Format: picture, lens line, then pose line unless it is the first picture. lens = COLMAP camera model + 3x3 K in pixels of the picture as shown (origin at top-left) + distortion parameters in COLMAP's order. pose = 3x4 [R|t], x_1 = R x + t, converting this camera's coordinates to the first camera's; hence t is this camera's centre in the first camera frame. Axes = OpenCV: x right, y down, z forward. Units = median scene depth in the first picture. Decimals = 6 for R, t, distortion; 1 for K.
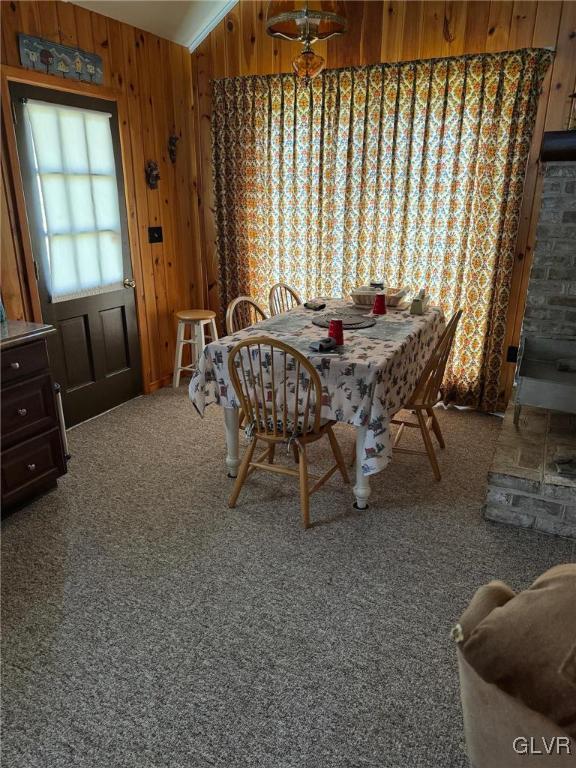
lens RADIAL K [[536.9, 0, 299.8], [0, 536.9, 385.2], [0, 0, 1]] dist [0.051284, -0.057026]
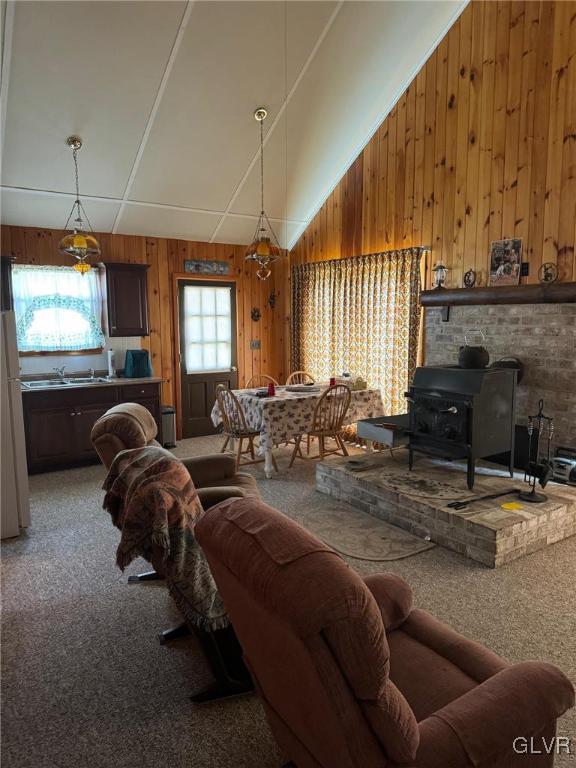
lens RADIAL K [[525.5, 0, 286.9], [0, 525.5, 397.4], [0, 0, 1]] dist [0.003276, -0.037443]
pose [[0.861854, 0.070000, -0.502302, 0.897811], [-0.168059, 0.973888, -0.152639, 0.179826], [0.478501, 0.215969, 0.851114, -0.520401]]
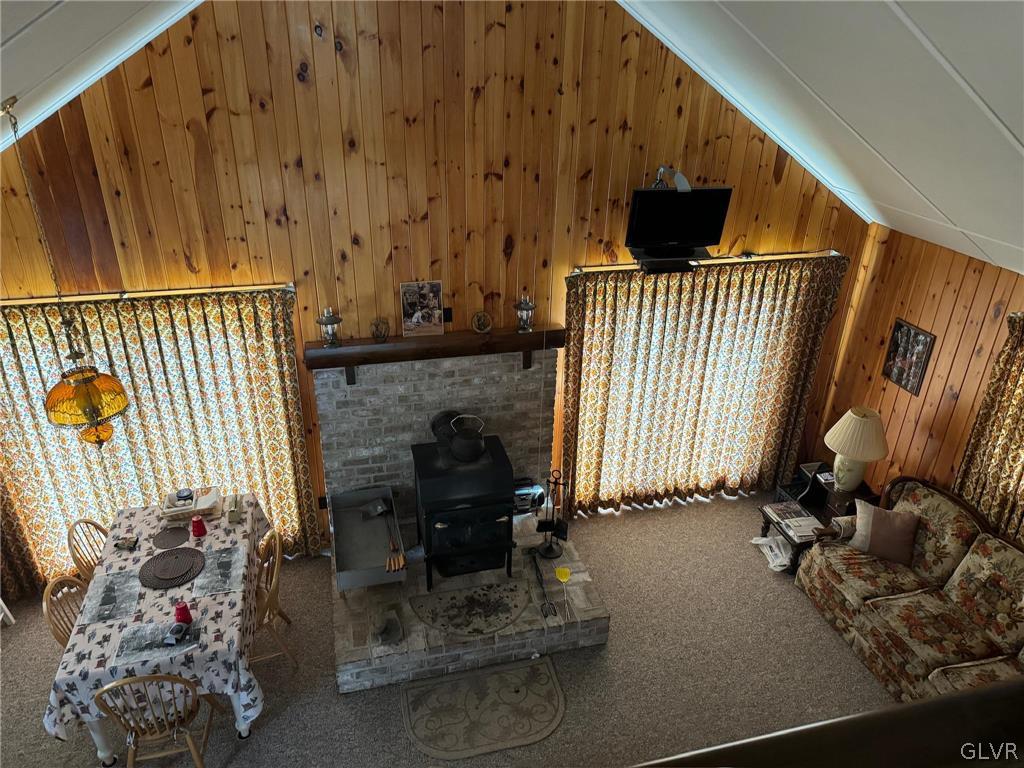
lens RADIAL K [[715.8, 0, 517.5], [0, 715.8, 390.2], [0, 0, 1]] dist [0.051284, -0.057026]
pose [[0.775239, -0.272023, 0.570095, -0.102696], [0.198919, 0.961737, 0.188398, -0.557427], [-0.599530, -0.032651, 0.799686, -0.514463]]
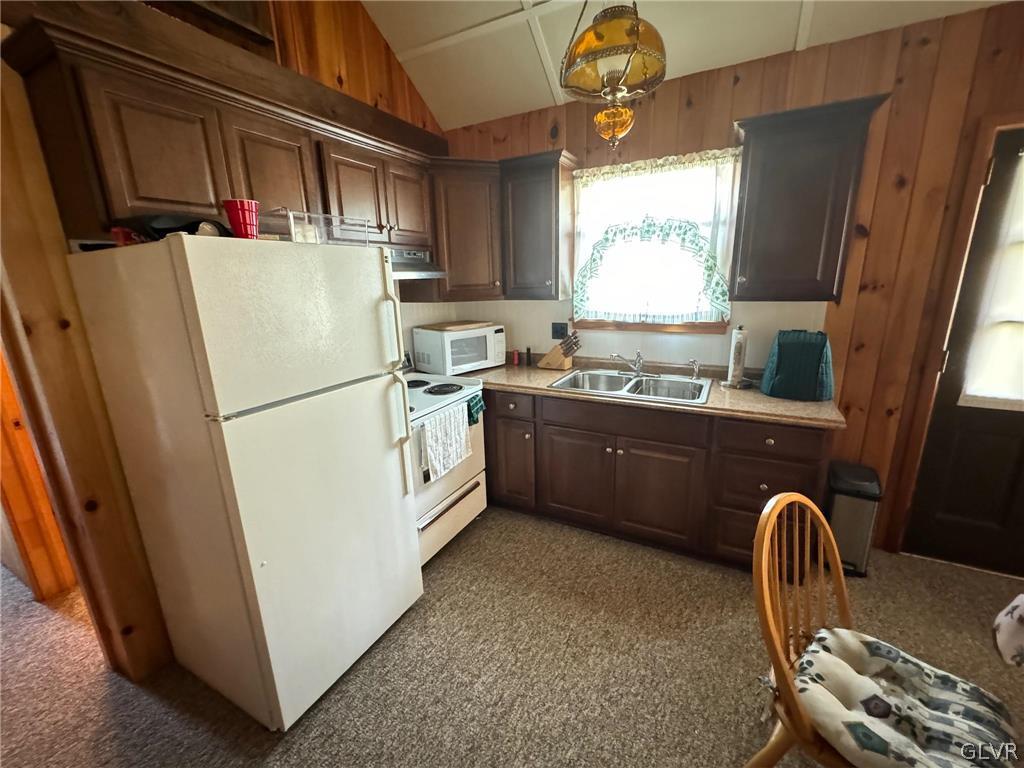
lens RADIAL K [[428.0, 0, 512.0], [0, 428.0, 384.0], [0, 0, 1]] dist [0.001525, 0.000224]
pose [[-0.060915, 0.243938, -0.967876, 0.172160], [-0.315491, 0.915259, 0.250533, -0.129818], [0.946972, 0.320617, 0.021207, 0.363210]]
